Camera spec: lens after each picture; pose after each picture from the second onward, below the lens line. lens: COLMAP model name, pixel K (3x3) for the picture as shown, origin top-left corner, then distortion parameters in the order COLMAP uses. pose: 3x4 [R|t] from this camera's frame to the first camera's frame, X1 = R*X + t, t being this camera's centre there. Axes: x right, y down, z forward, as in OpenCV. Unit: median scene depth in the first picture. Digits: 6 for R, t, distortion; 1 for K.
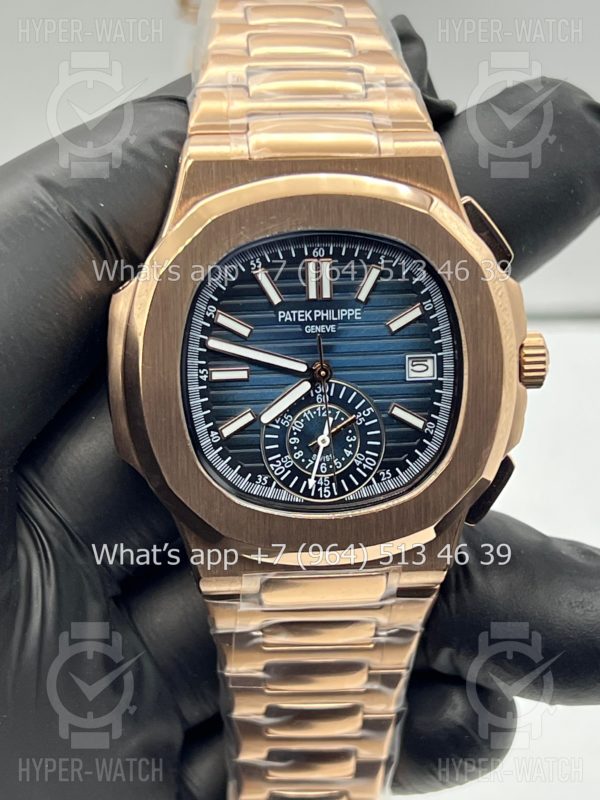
lens RADIAL K [[1824.5, 0, 301.1], [0, 1824.5, 397.7], [0, 0, 1]] dist [0.097793, 0.000000]
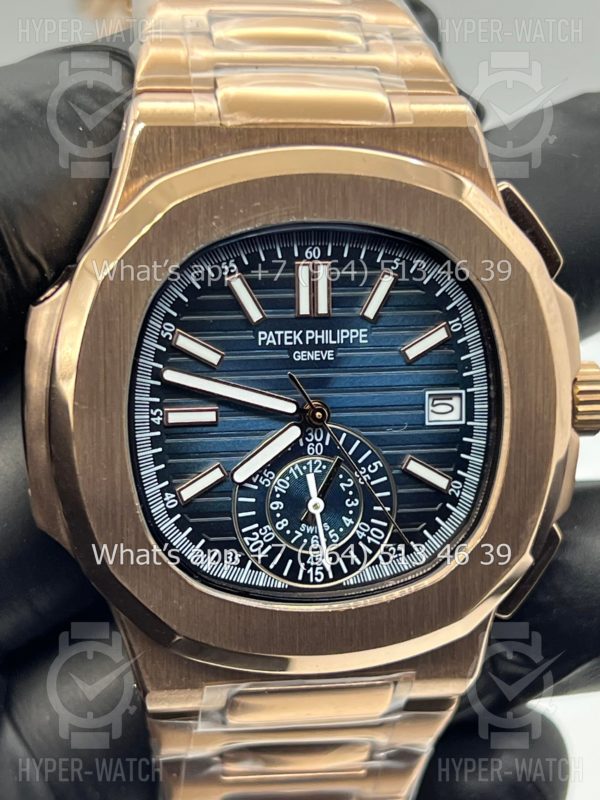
lens RADIAL K [[1824.5, 0, 298.3], [0, 1824.5, 403.0], [0, 0, 1]] dist [0.097793, 0.000000]
pose [[0.995246, 0.004527, 0.097283, -0.067792], [-0.002833, 0.999842, -0.017547, -0.005257], [-0.097347, 0.017188, 0.995102, 0.259206]]
